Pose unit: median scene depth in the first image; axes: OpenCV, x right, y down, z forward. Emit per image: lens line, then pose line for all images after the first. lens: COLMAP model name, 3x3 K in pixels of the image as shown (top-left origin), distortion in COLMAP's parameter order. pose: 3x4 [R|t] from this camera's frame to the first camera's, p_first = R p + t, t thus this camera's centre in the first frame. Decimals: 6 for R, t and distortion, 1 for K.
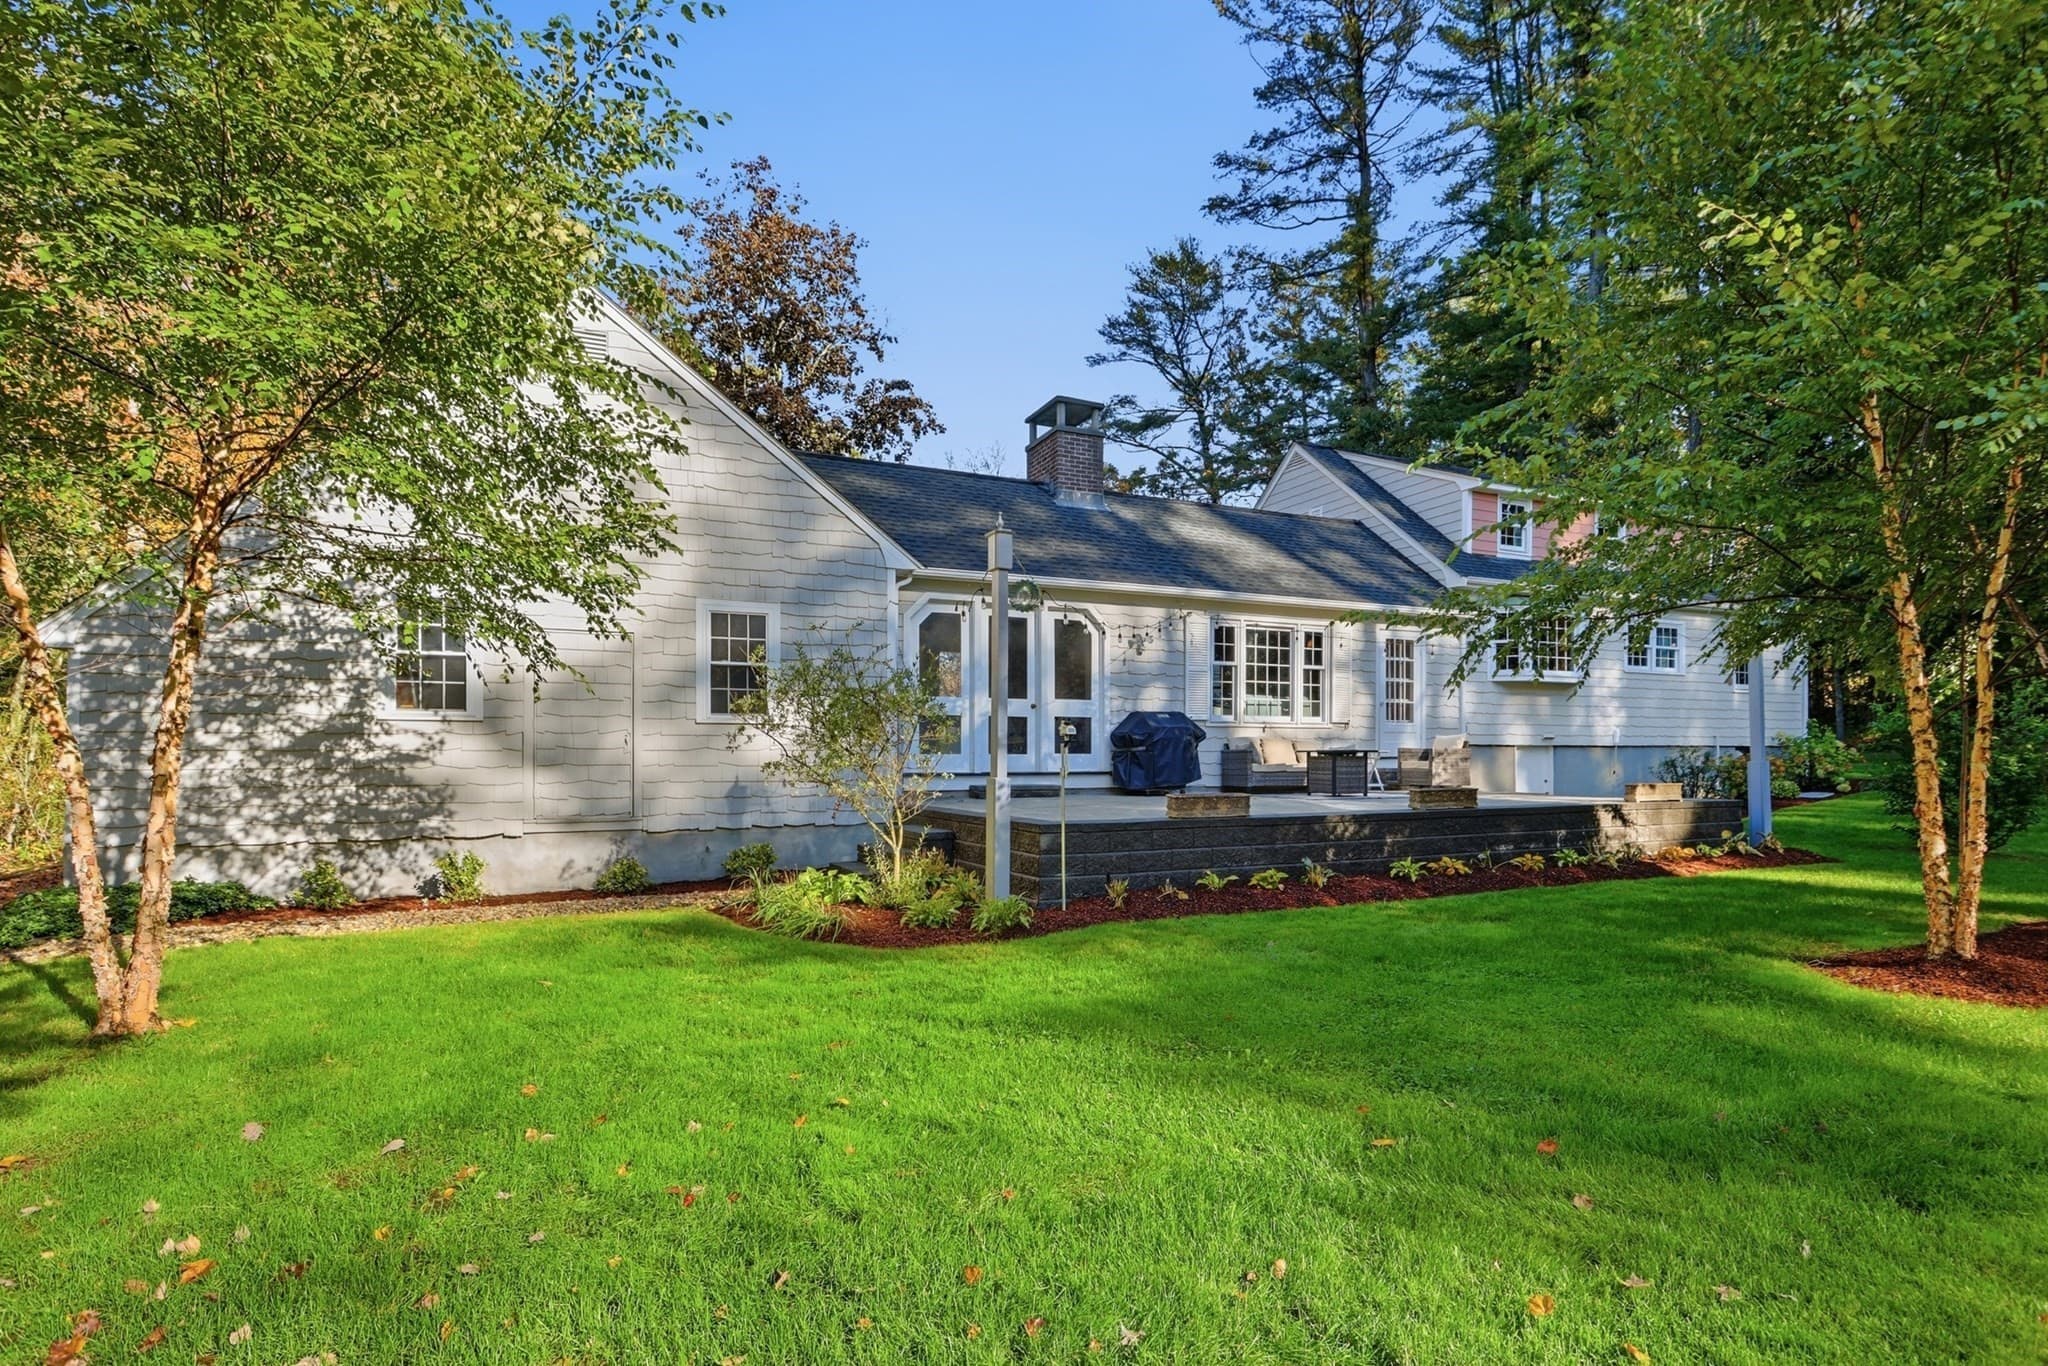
lens RADIAL K [[983.1, 0, 1064.0], [0, 983.1, 765.4], [0, 0, 1]] dist [-0.007773, 0.001961]
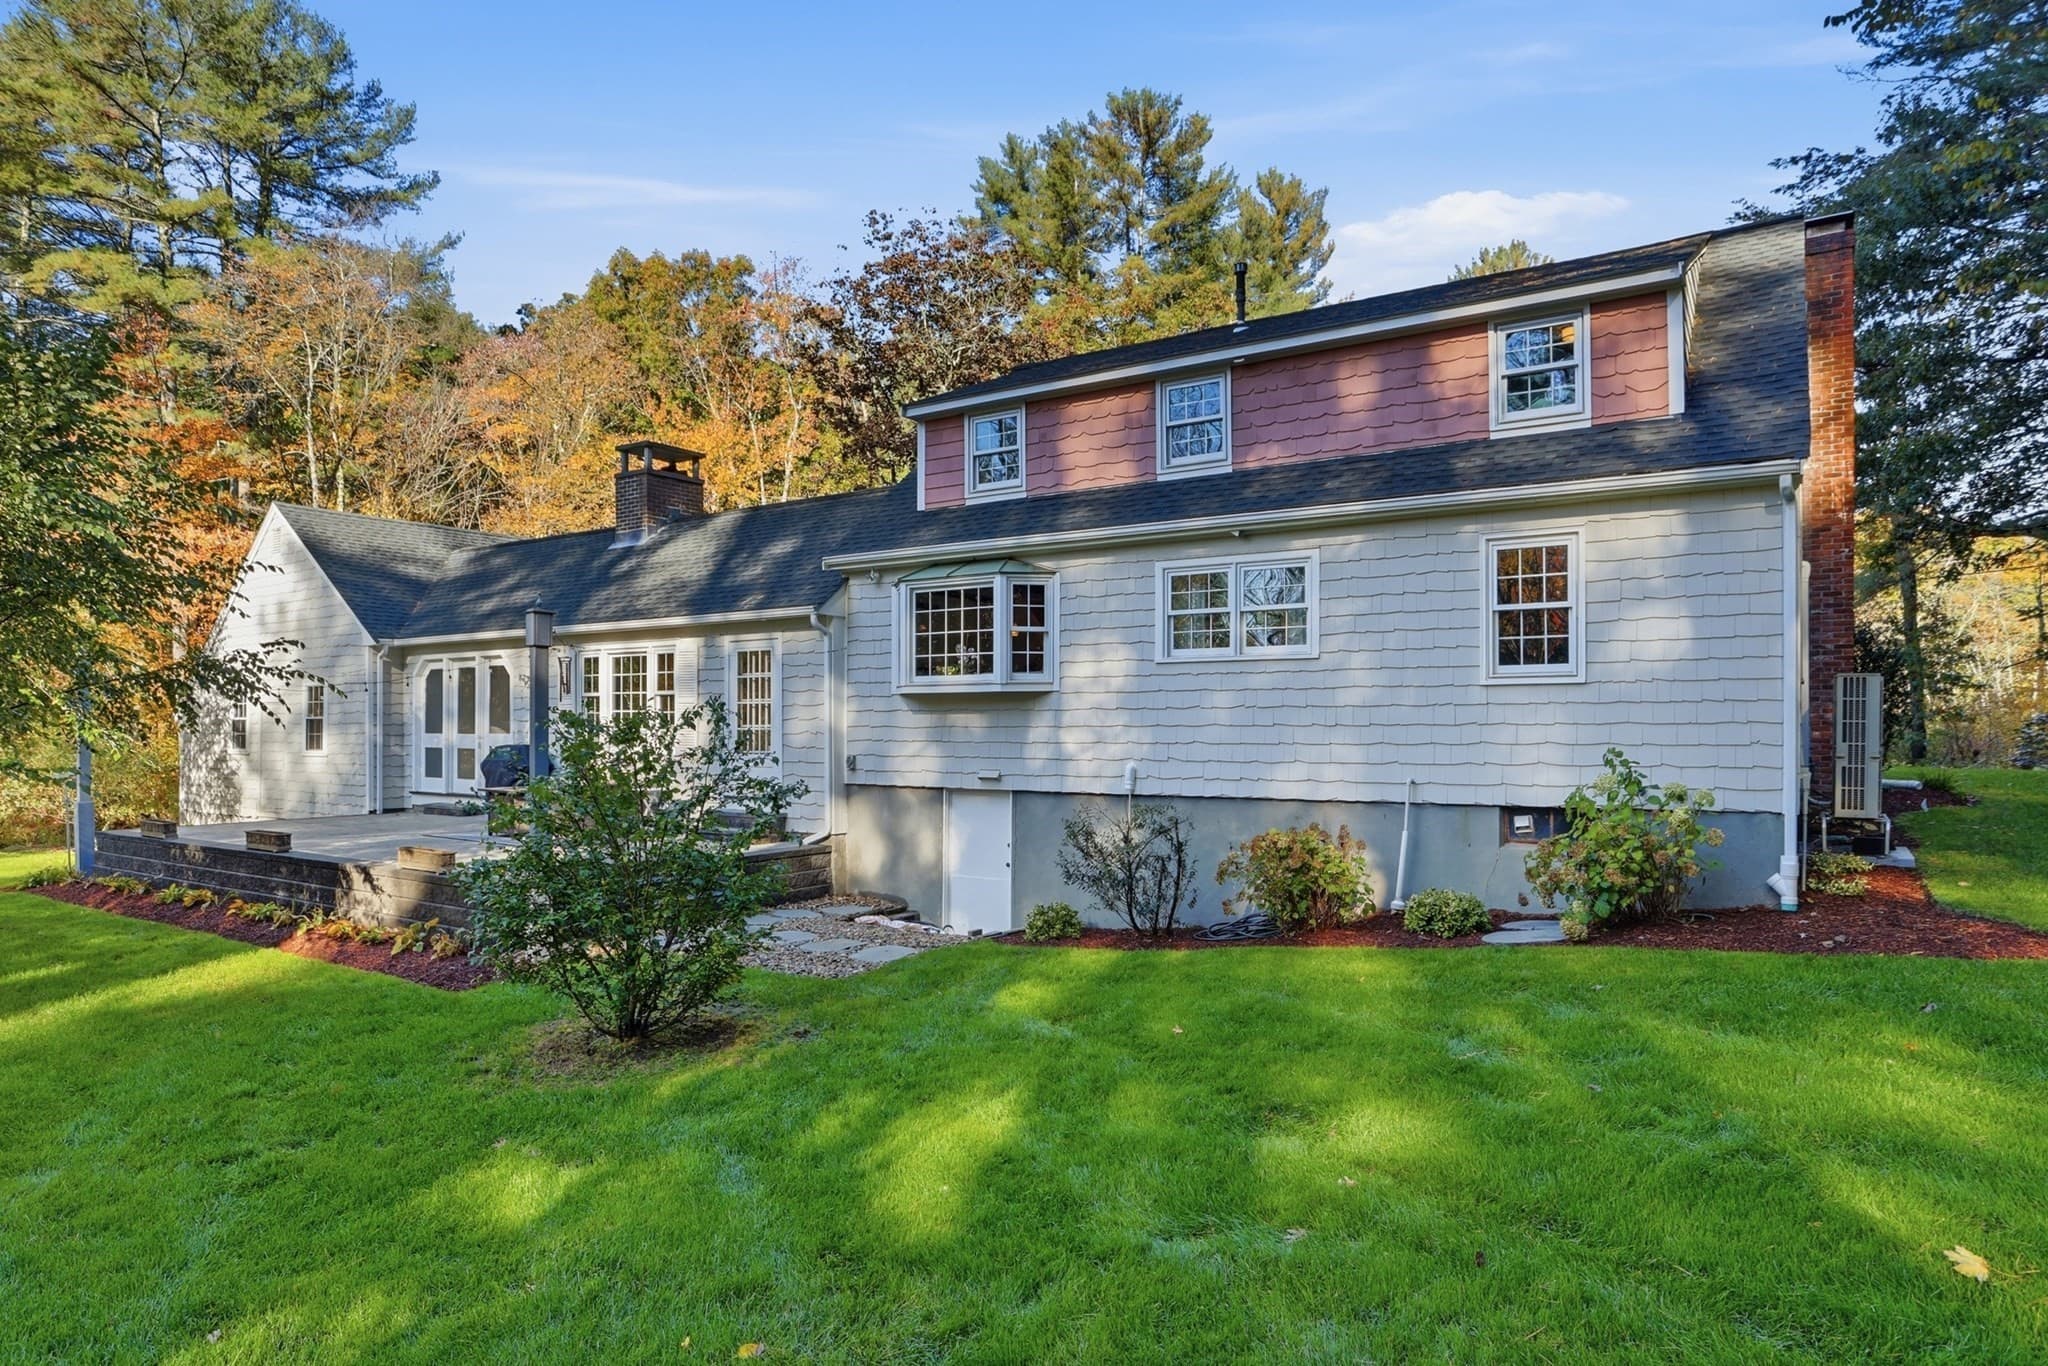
lens RADIAL K [[1156.6, 0, 1021.8], [0, 1156.6, 721.8], [0, 0, 1]] dist [-0.036936, 0.006180]
pose [[0.500525, 0.001335, -0.865721, 1.354099], [-0.013335, 0.999892, -0.006168, -0.071763], [0.865620, 0.014631, 0.500489, 0.762312]]
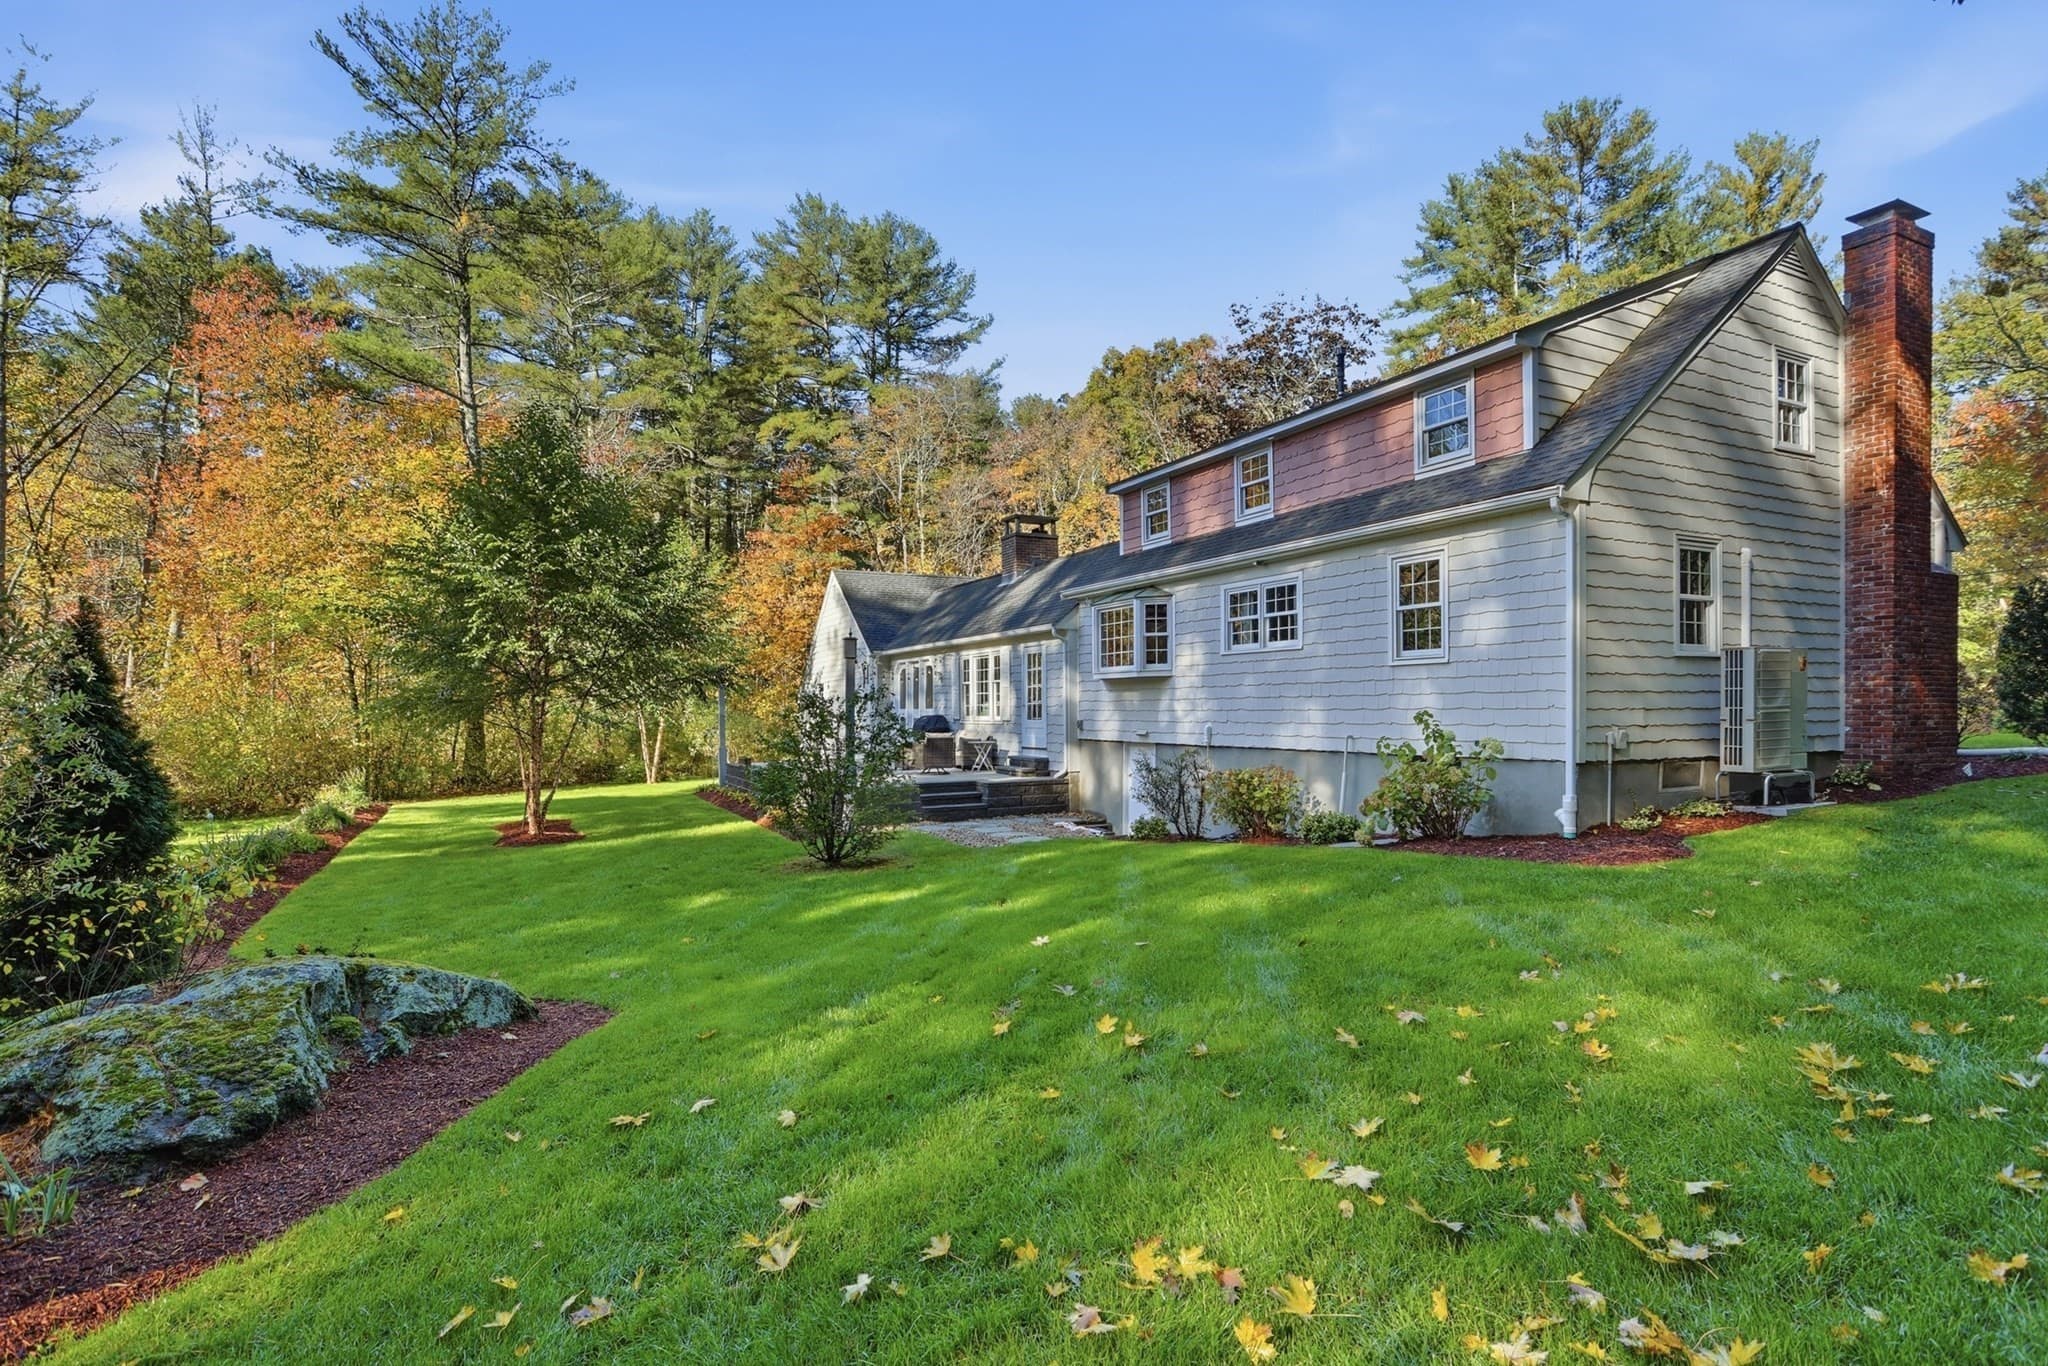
lens RADIAL K [[983.1, 0, 1036.9], [0, 983.1, 706.1], [0, 0, 1]] dist [-0.007773, 0.001961]
pose [[0.020106, 0.002843, -0.999794, 1.691896], [-0.006784, 0.999973, 0.002707, -0.068856], [0.999775, 0.006728, 0.020125, 1.042520]]
